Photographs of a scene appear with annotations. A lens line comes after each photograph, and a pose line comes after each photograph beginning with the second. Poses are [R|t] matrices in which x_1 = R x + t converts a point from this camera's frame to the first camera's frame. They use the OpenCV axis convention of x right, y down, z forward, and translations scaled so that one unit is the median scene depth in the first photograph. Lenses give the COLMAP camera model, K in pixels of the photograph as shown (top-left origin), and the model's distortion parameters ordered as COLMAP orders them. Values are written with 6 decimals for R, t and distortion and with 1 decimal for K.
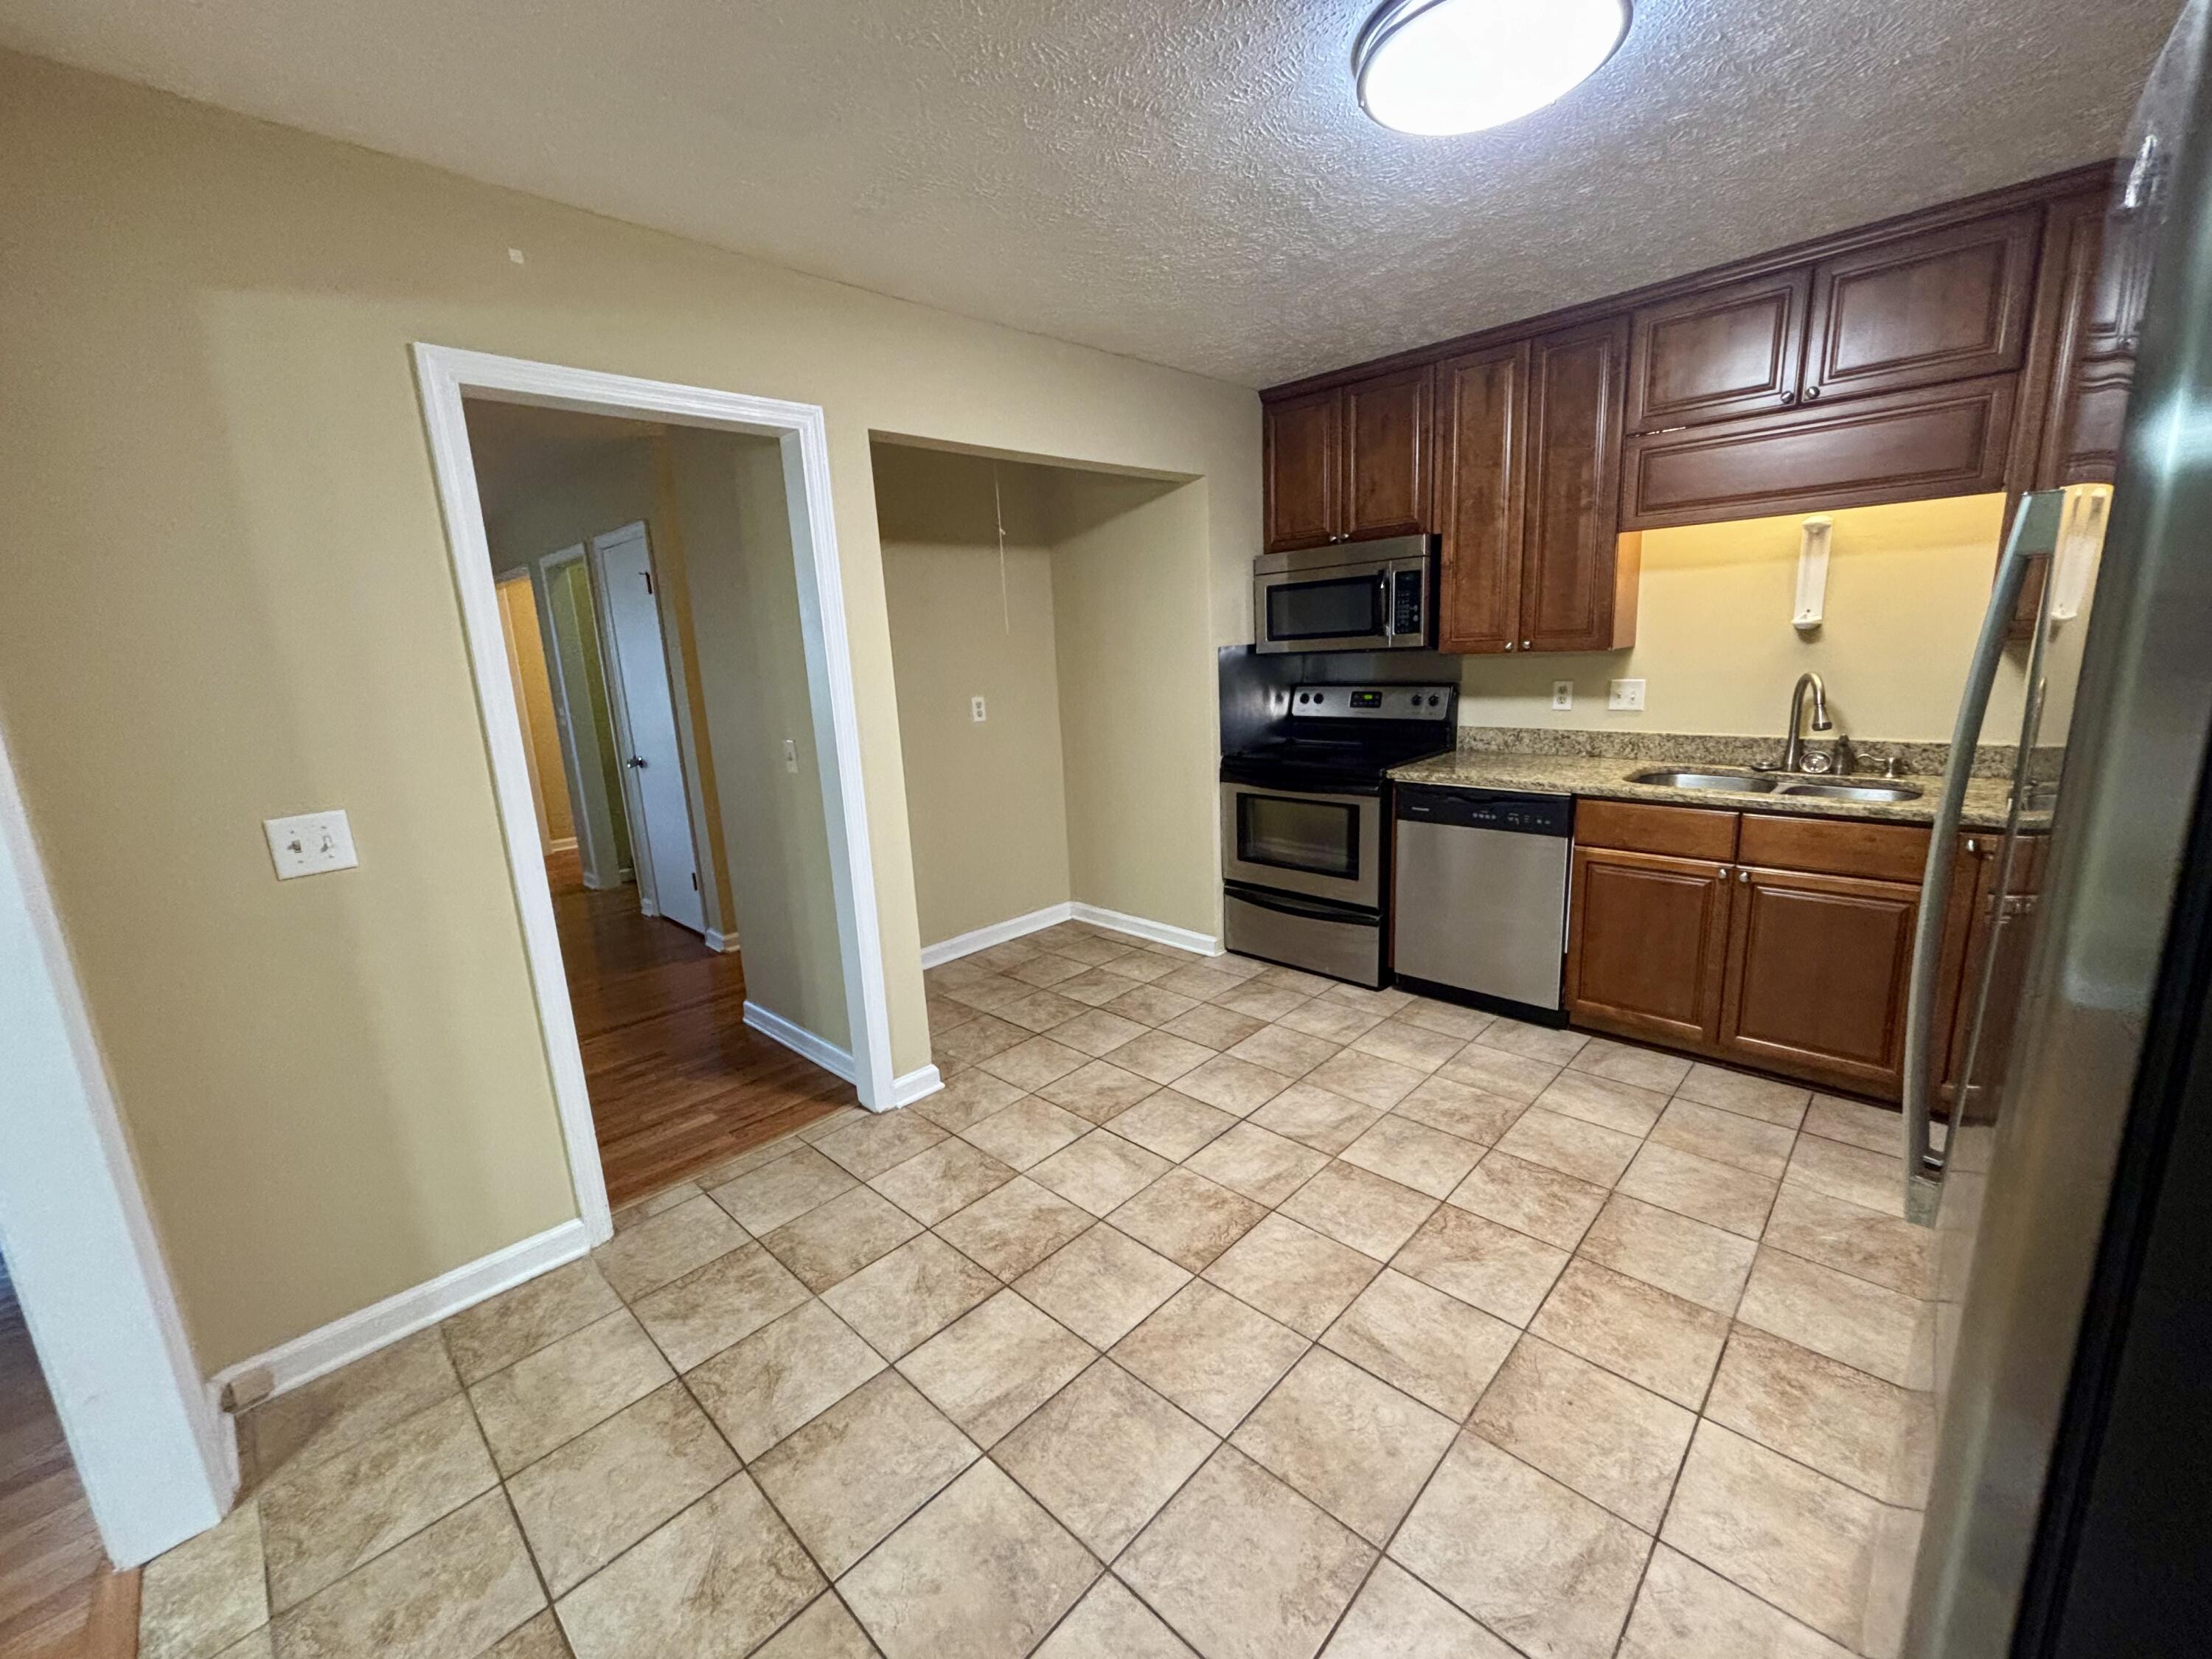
lens RADIAL K [[905.2, 0, 1108.6], [0, 905.2, 821.8], [0, 0, 1]] dist [0.041499, -0.017255]
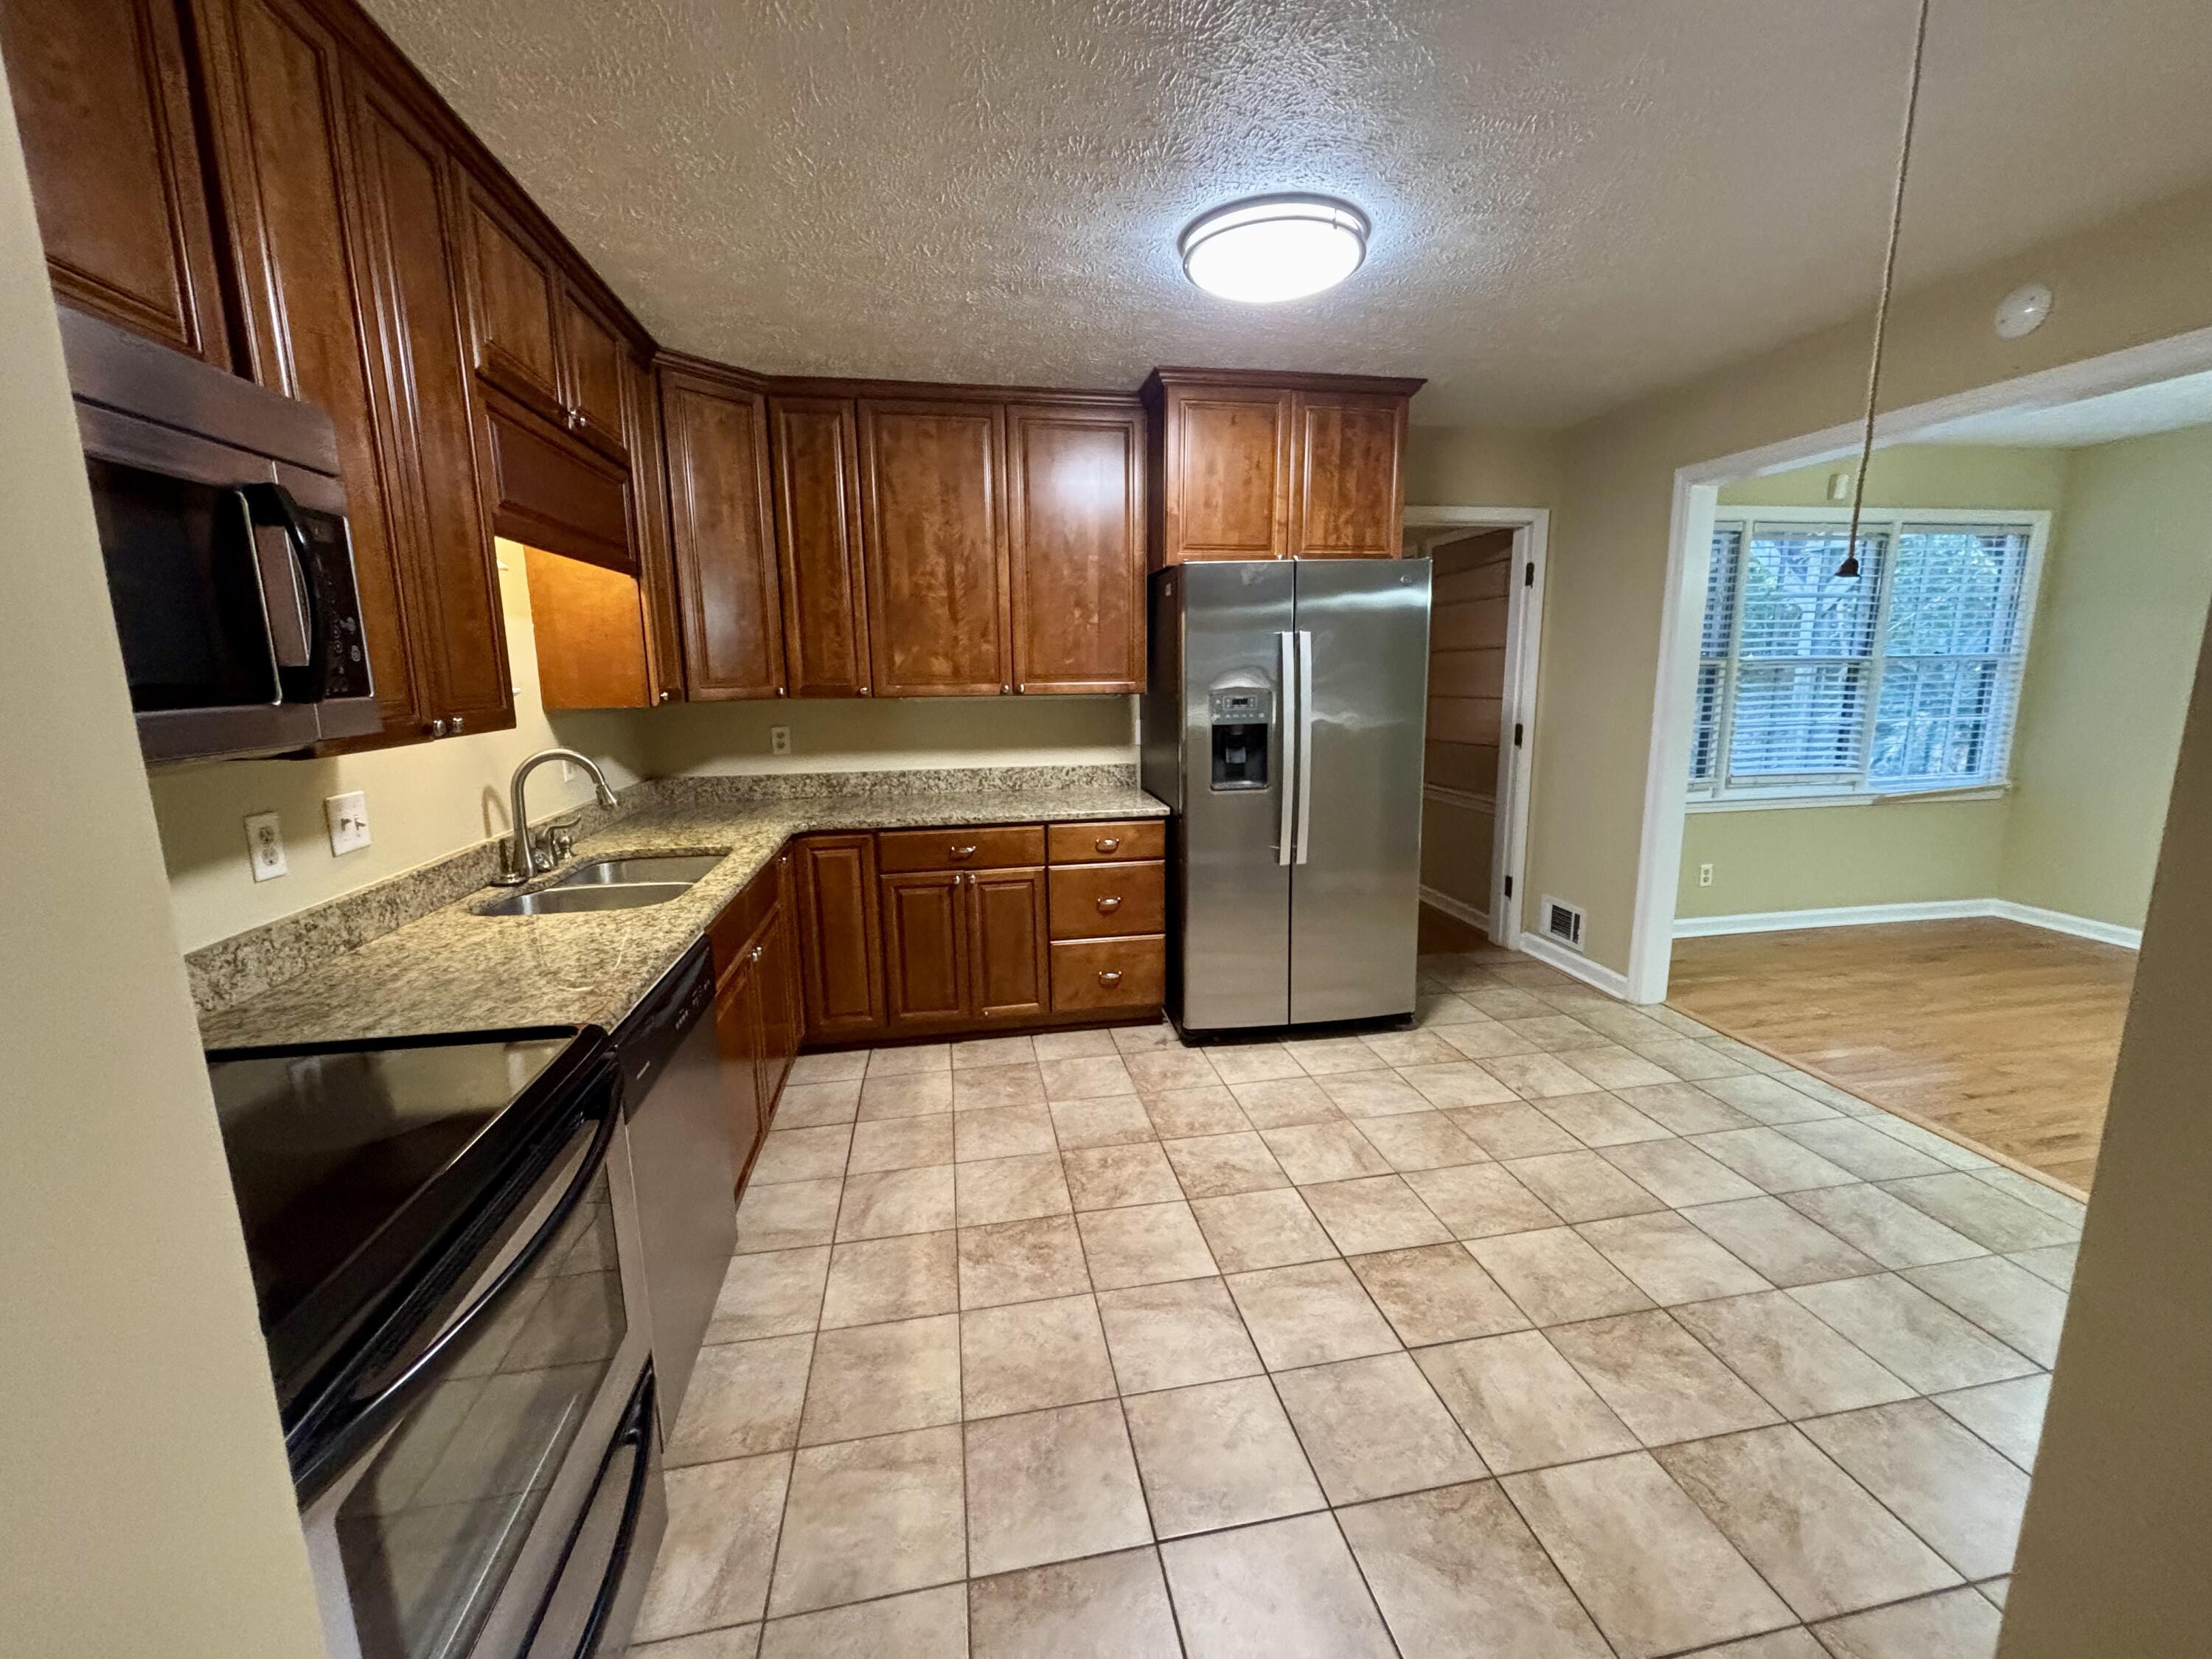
lens RADIAL K [[900.6, 0, 1113.9], [0, 900.6, 823.1], [0, 0, 1]] dist [0.016915, 0.000409]
pose [[-0.815183, -0.050507, 0.576997, -0.119642], [0.160421, 0.937530, 0.308710, -0.266642], [-0.556544, 0.344218, -0.756157, 1.336161]]
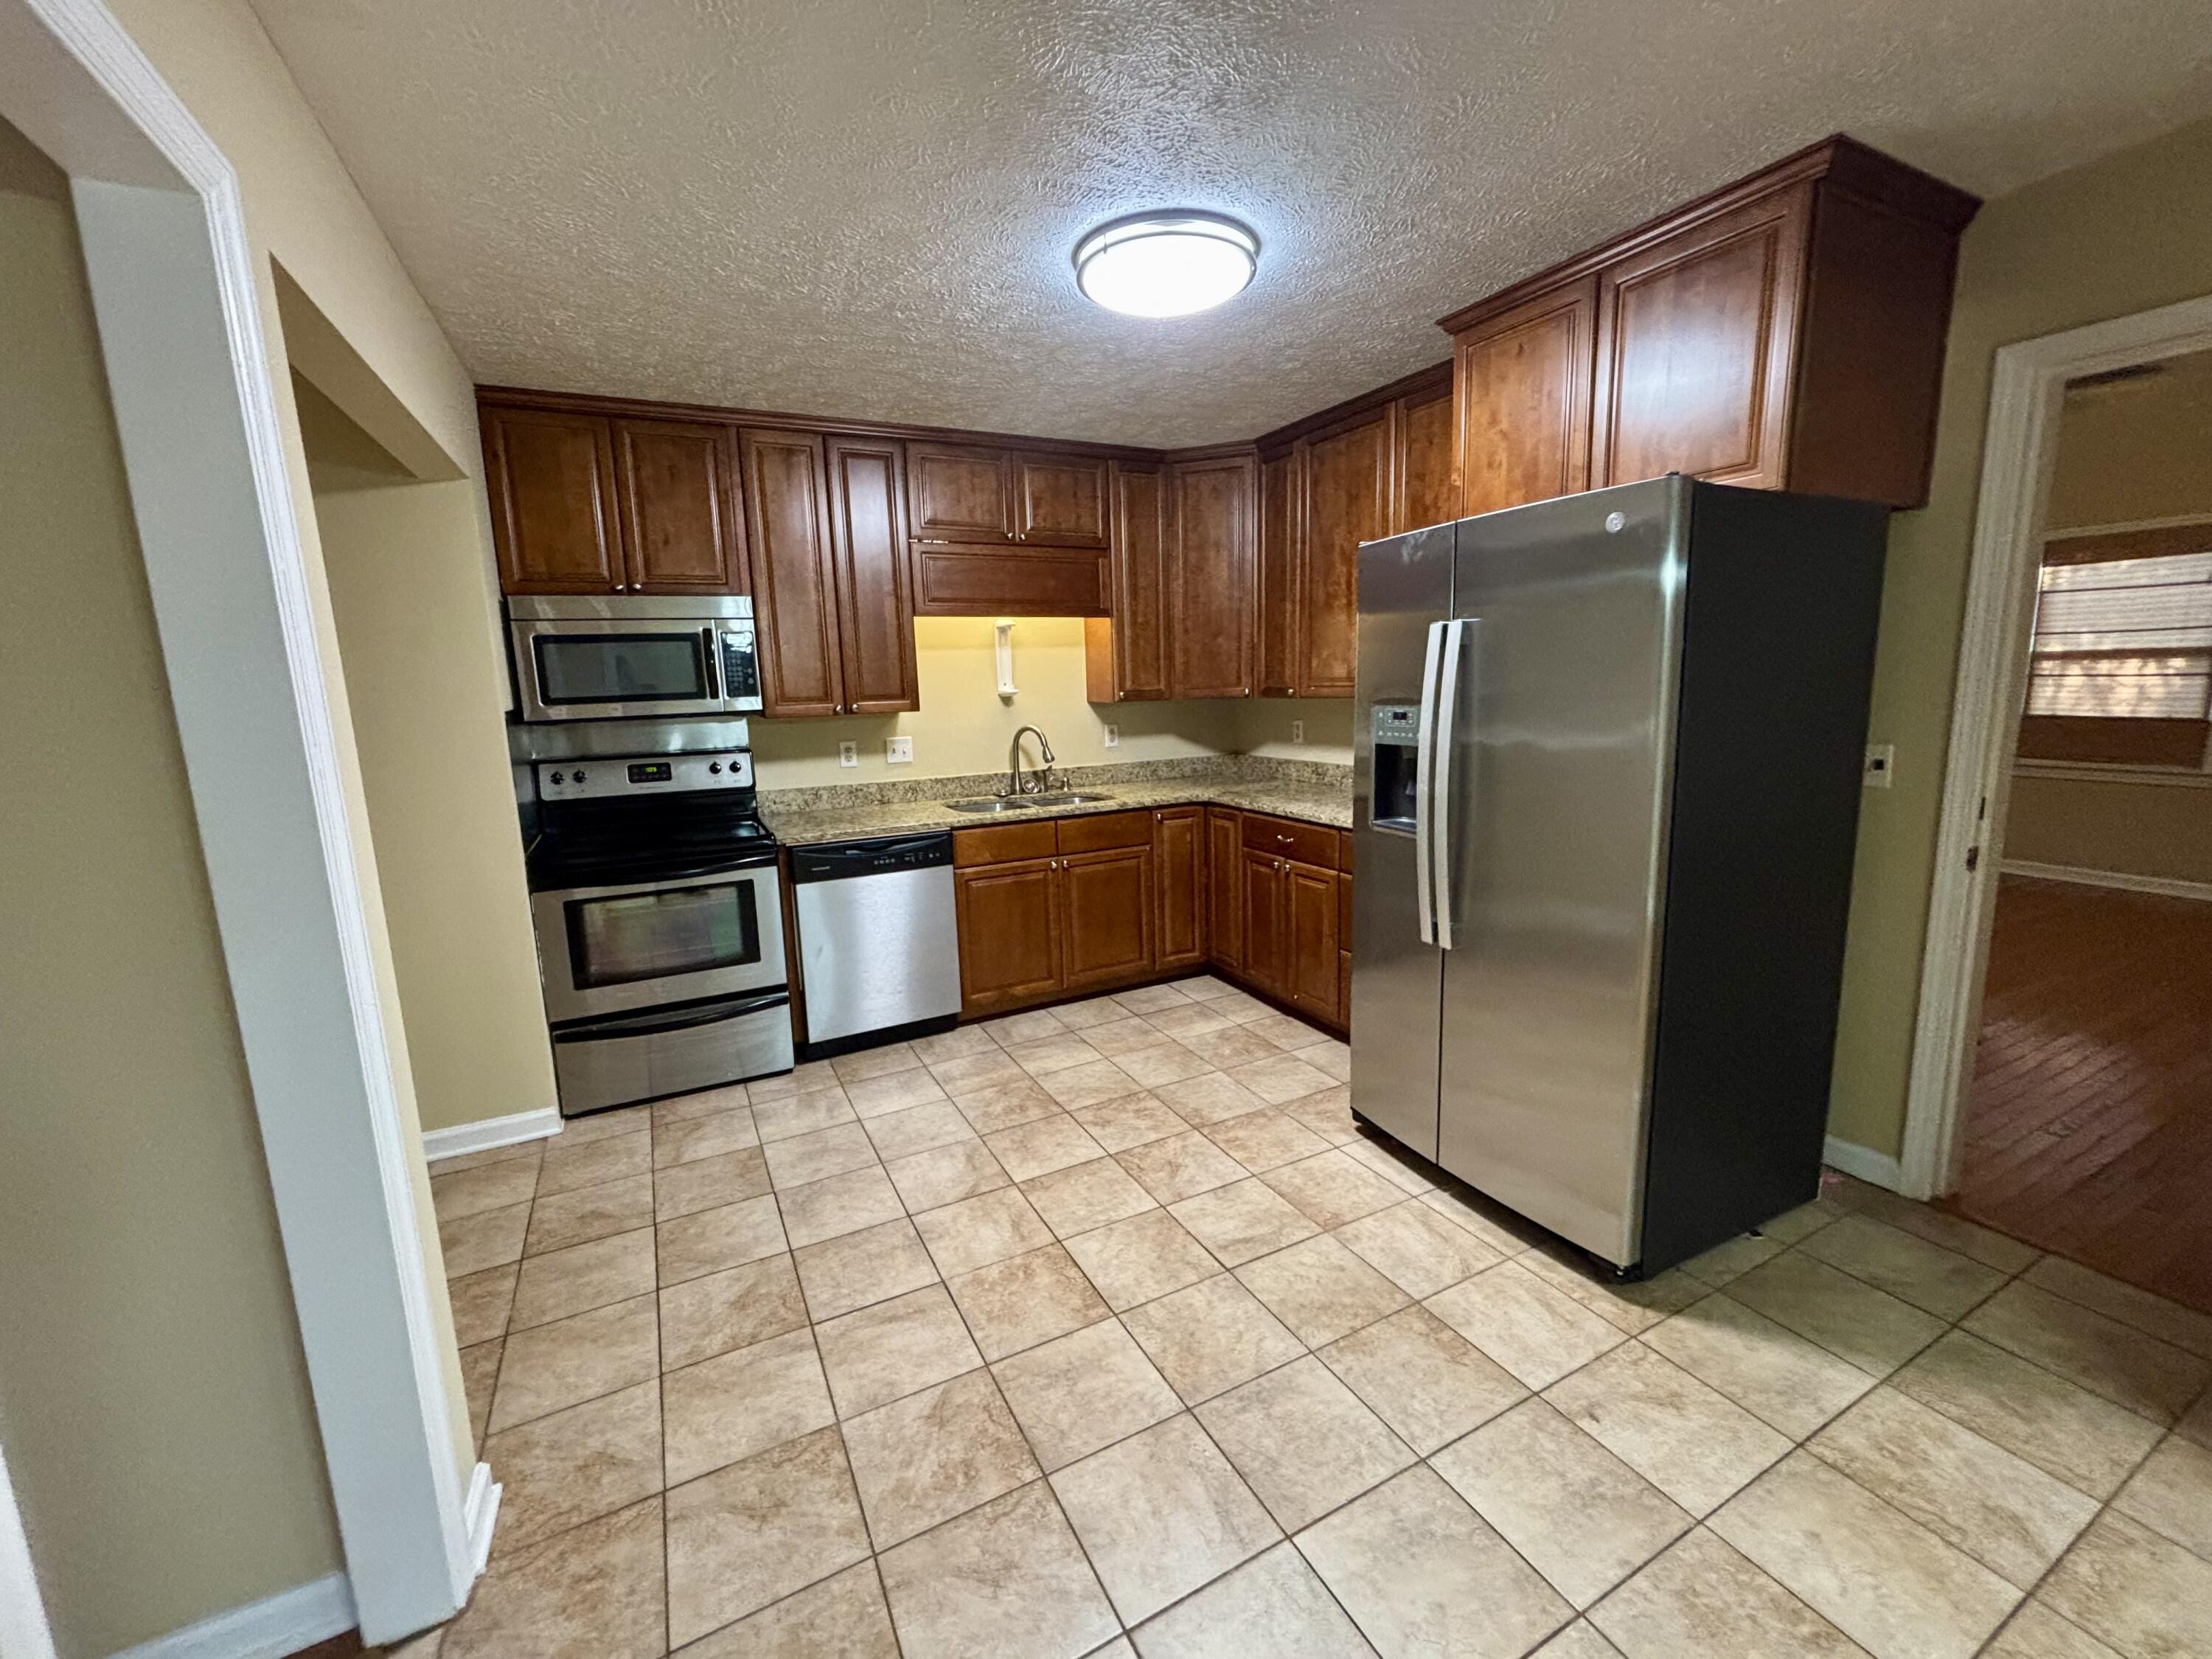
lens RADIAL K [[905.2, 0, 1108.6], [0, 905.2, 821.8], [0, 0, 1]] dist [0.041499, -0.017255]
pose [[0.328054, -0.115838, 0.937530, -0.551082], [0.206710, 0.977204, 0.048409, -0.053995], [-0.921765, 0.177916, 0.344520, 0.405997]]
